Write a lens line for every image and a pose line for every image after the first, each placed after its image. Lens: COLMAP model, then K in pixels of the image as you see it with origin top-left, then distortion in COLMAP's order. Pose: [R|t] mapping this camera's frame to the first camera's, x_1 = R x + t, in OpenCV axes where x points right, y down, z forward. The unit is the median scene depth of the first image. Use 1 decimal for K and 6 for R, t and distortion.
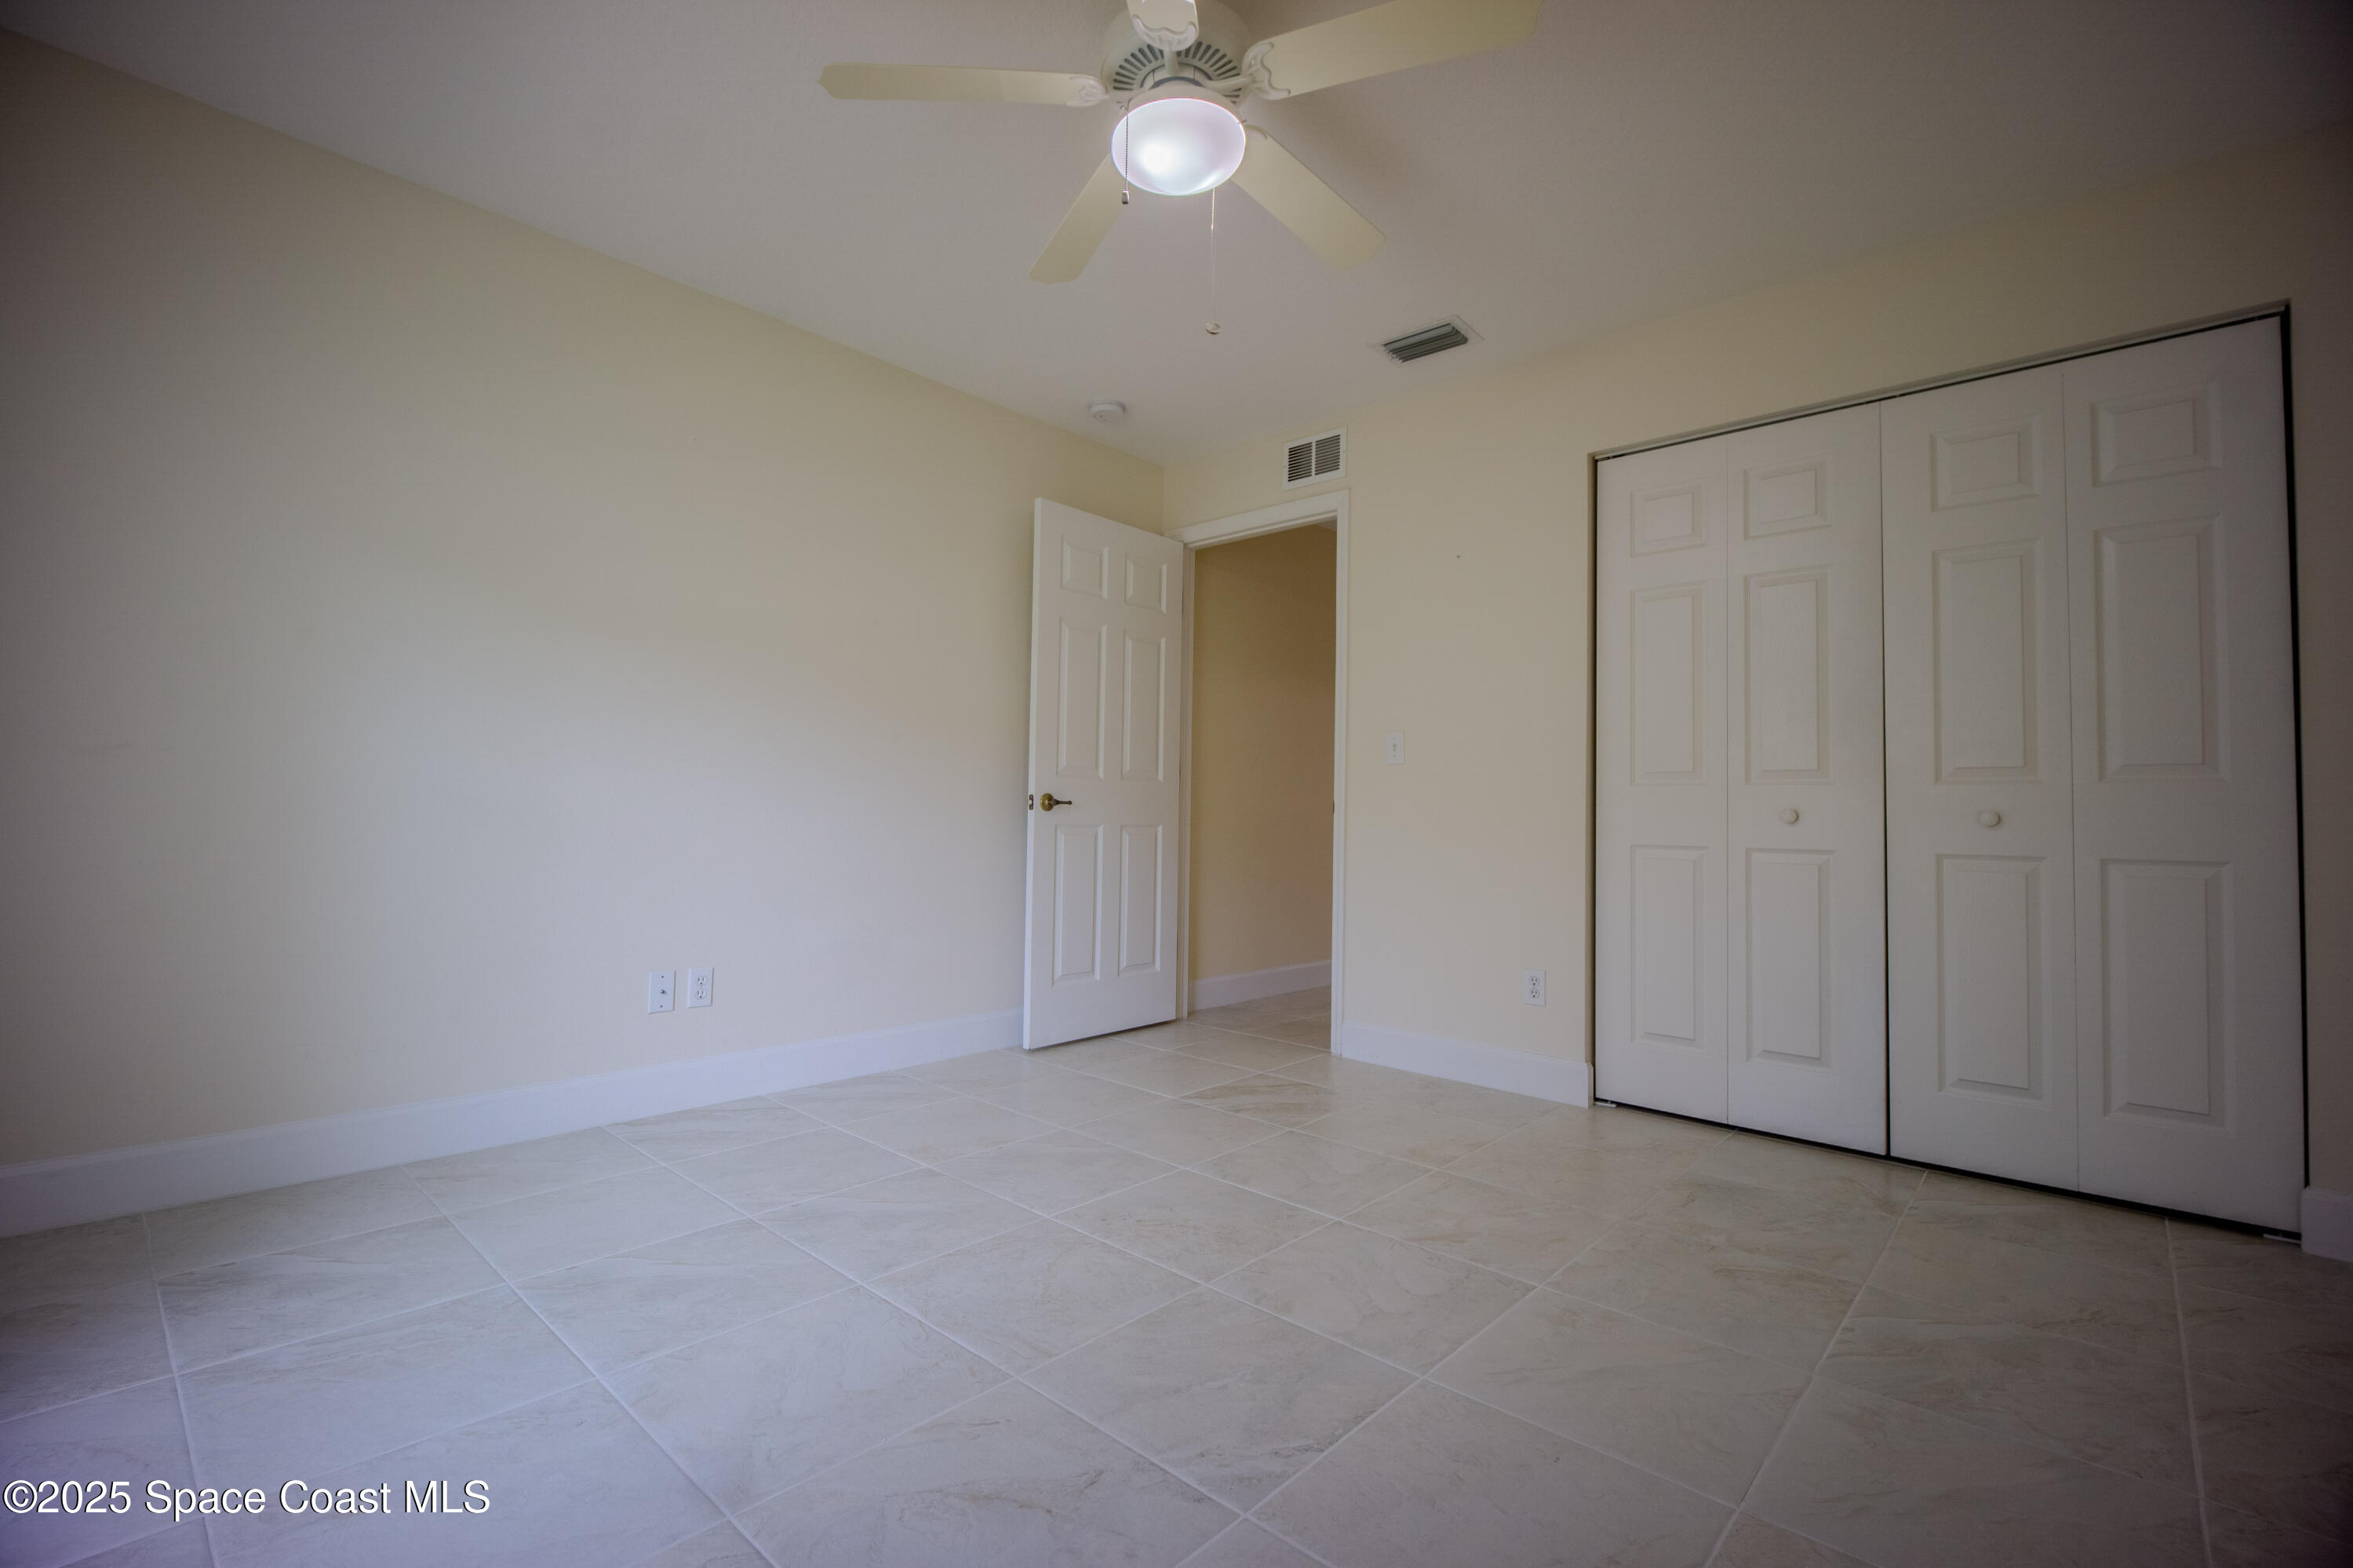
lens RADIAL K [[1030.7, 0, 1169.4], [0, 1030.7, 785.8], [0, 0, 1]] dist [0.002251, -0.000375]
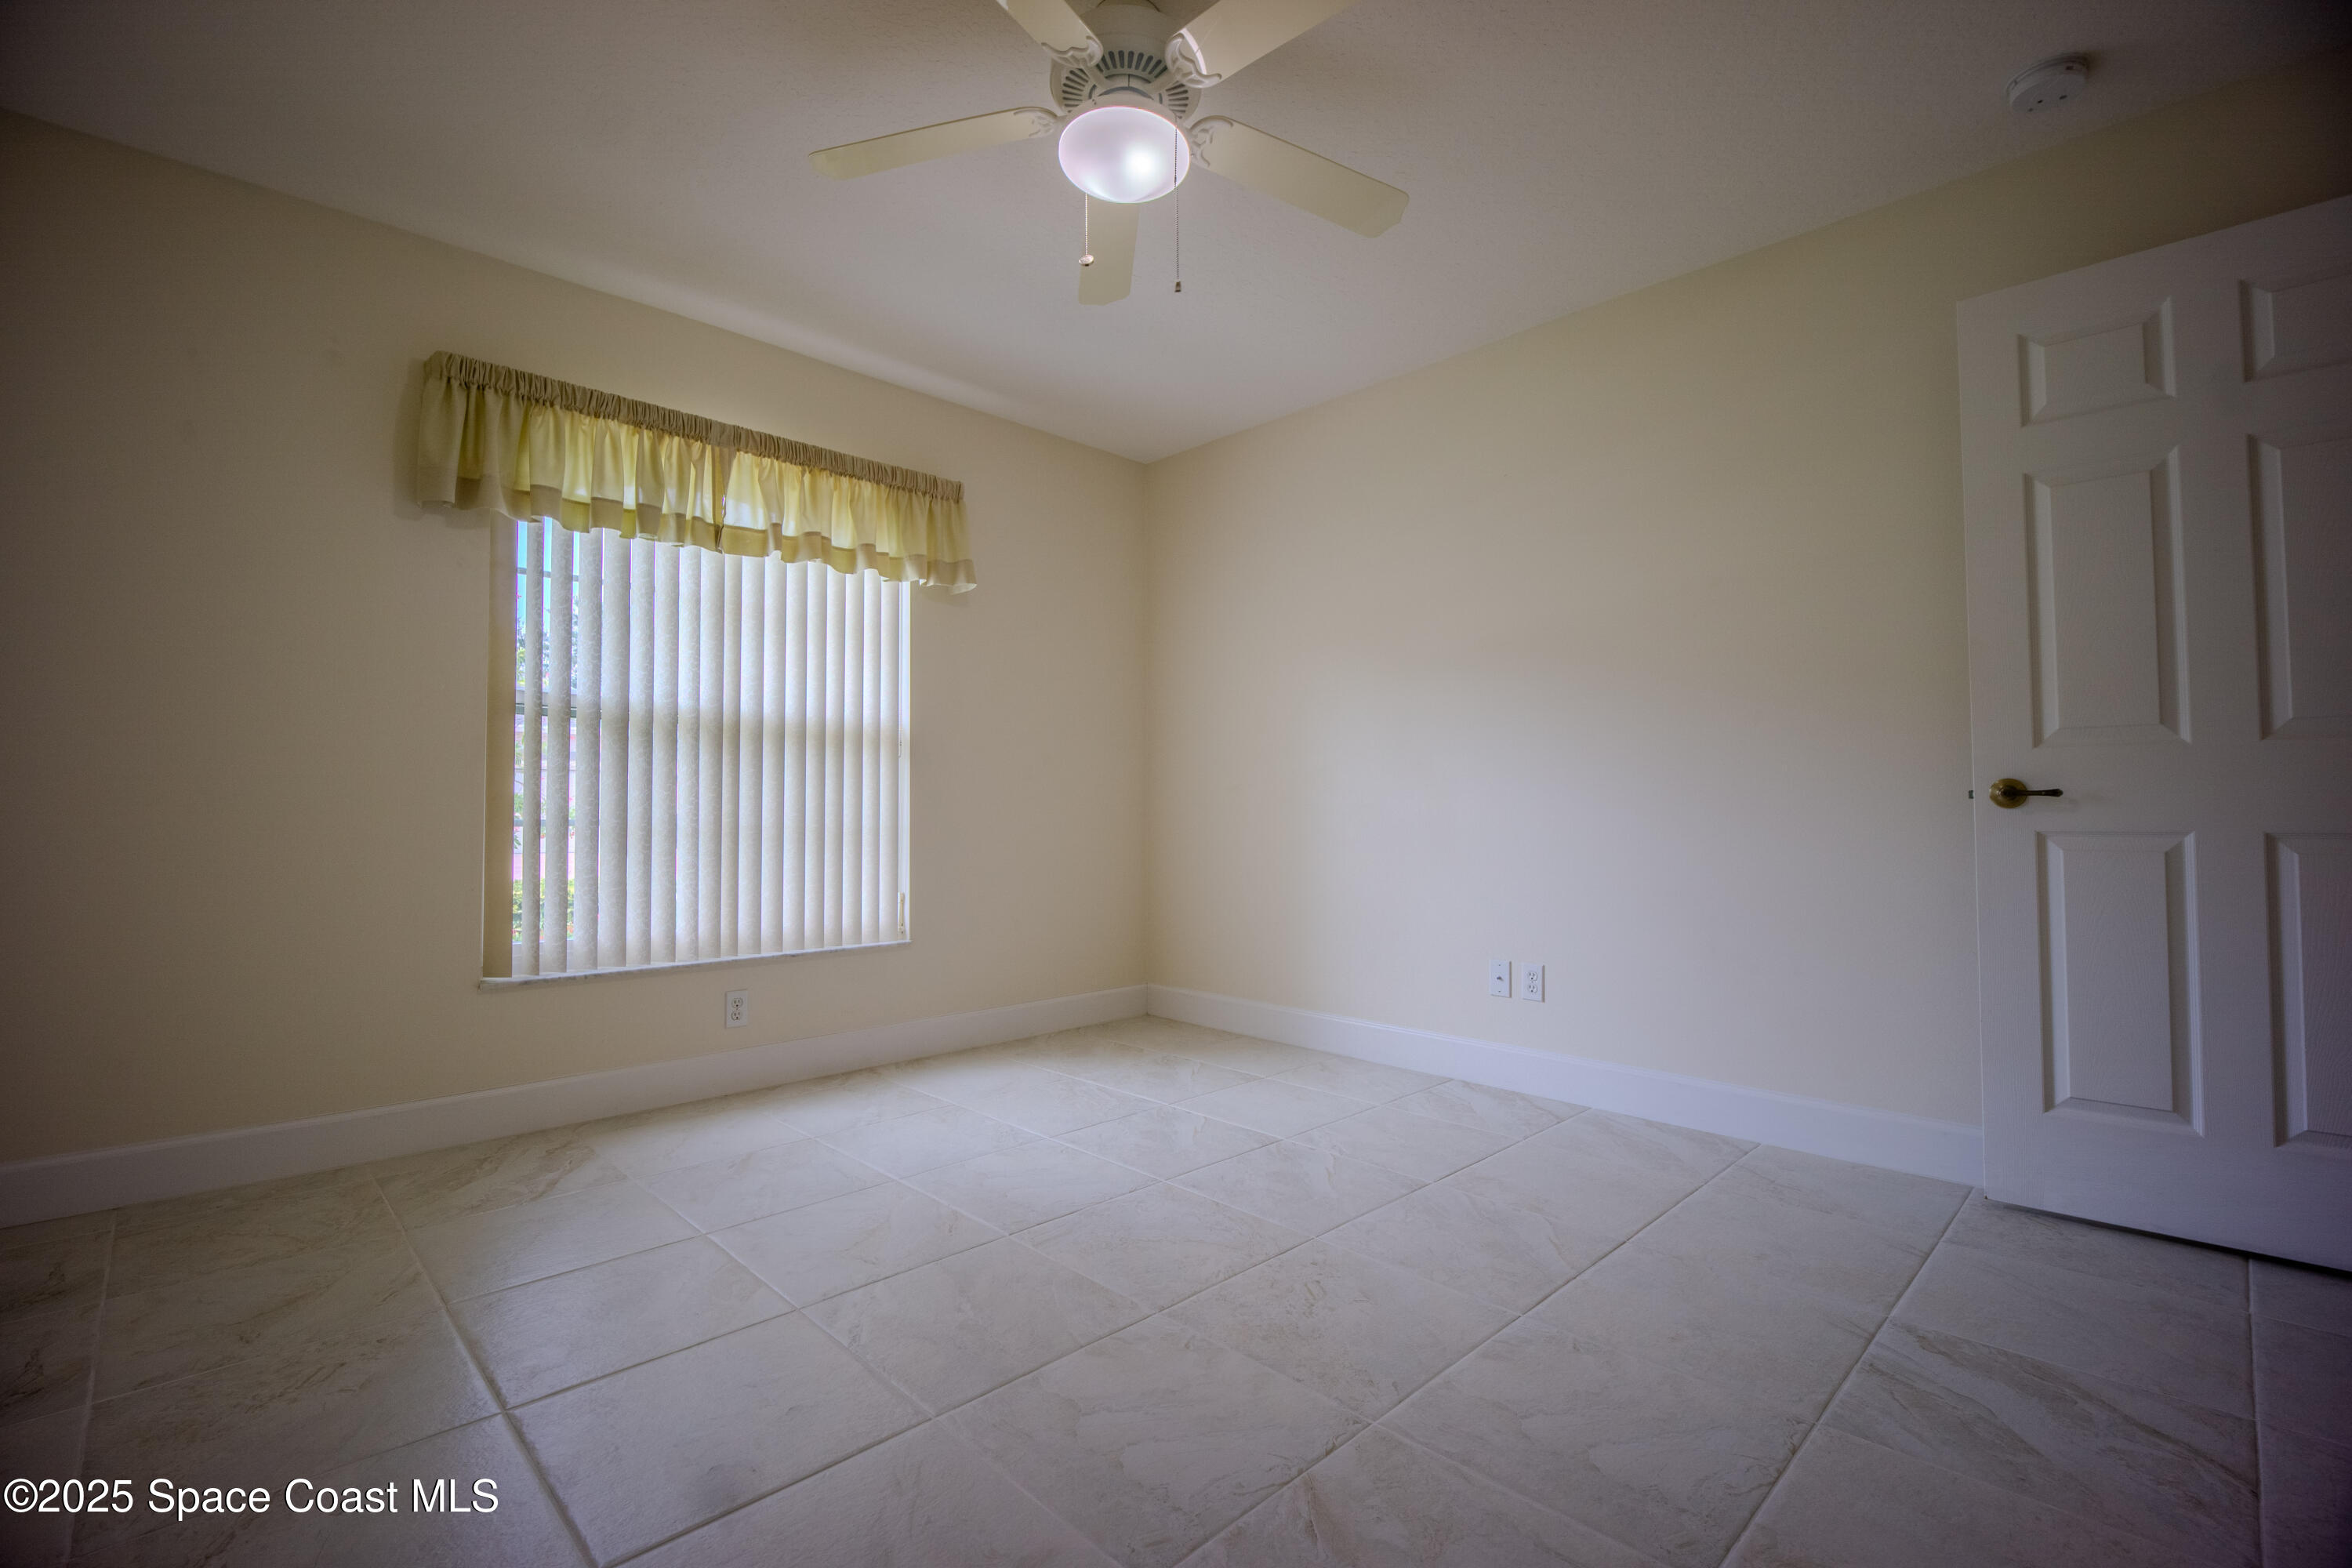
lens RADIAL K [[1030.4, 0, 1166.5], [0, 1030.4, 776.9], [0, 0, 1]] dist [0.002251, -0.000375]
pose [[-0.056372, -0.052411, -0.997033, 0.645738], [0.028559, 0.998128, -0.054084, 0.031390], [0.998001, -0.031523, -0.054770, 0.697593]]
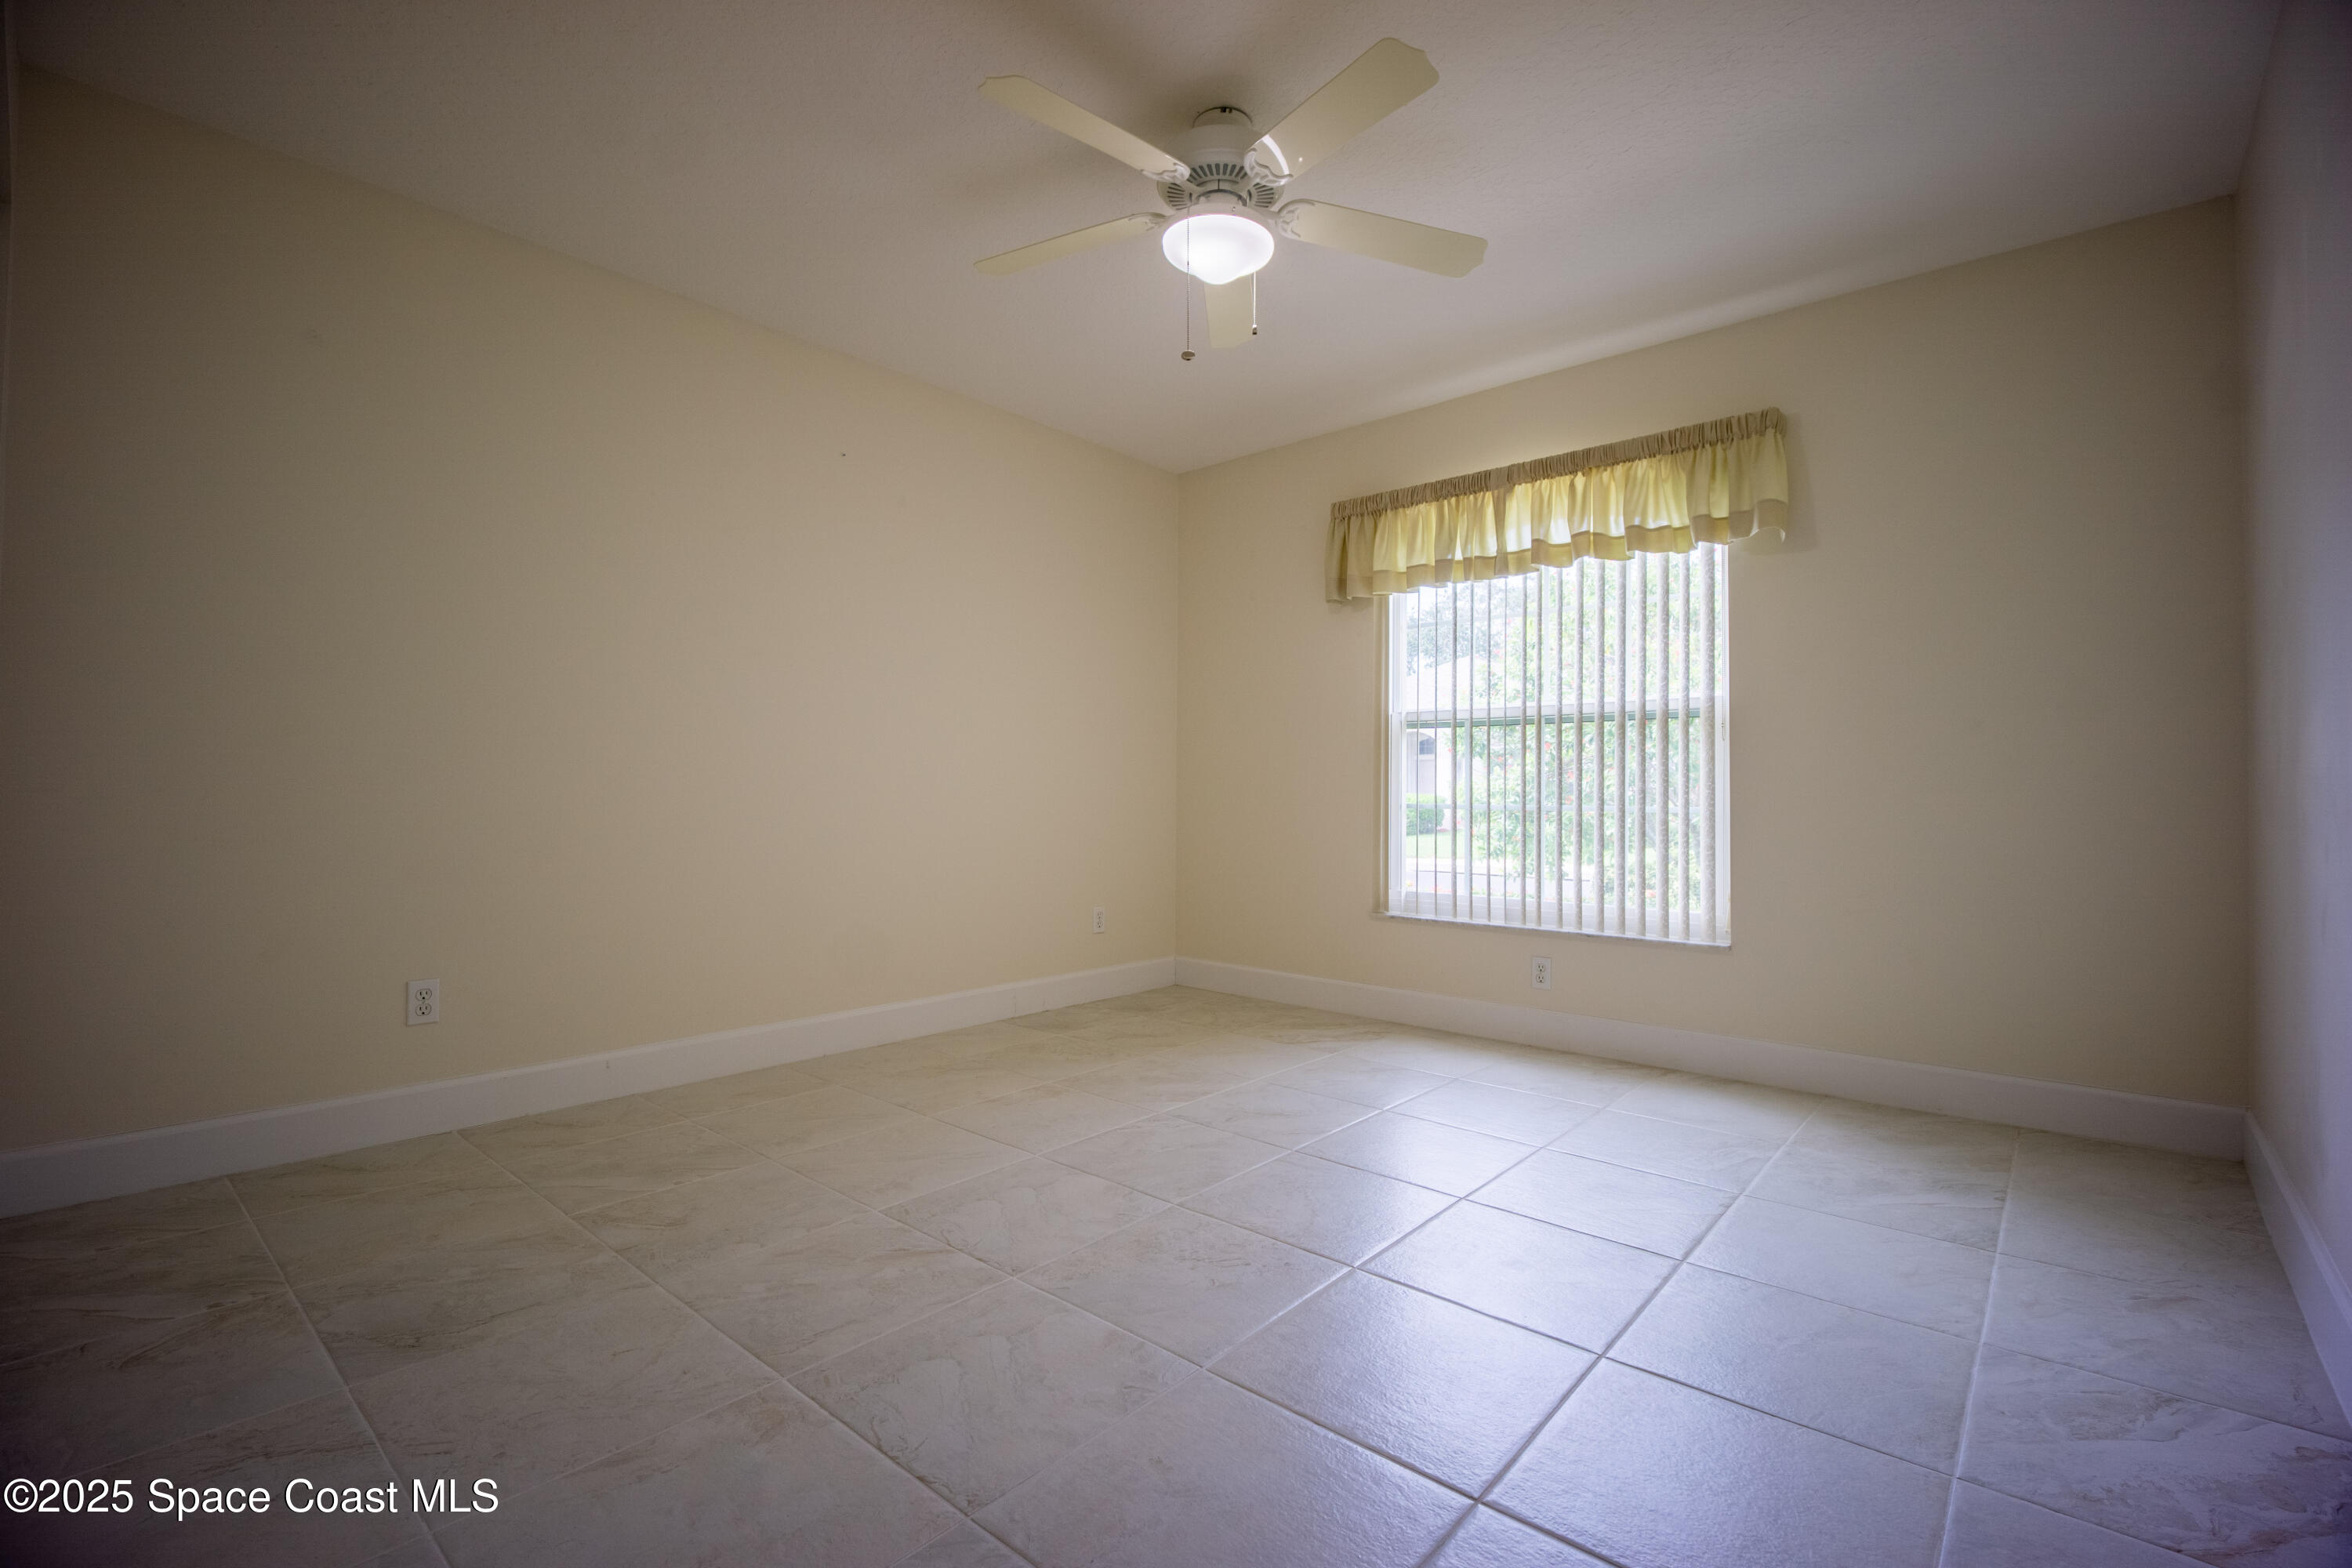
lens RADIAL K [[1030.4, 0, 1173.1], [0, 1030.4, 788.6], [0, 0, 1]] dist [0.002251, -0.000375]
pose [[-0.999370, -0.026882, -0.023157, 0.048563], [-0.026051, 0.999031, -0.035476, 0.038498], [0.024088, -0.034850, -0.999102, 1.409792]]
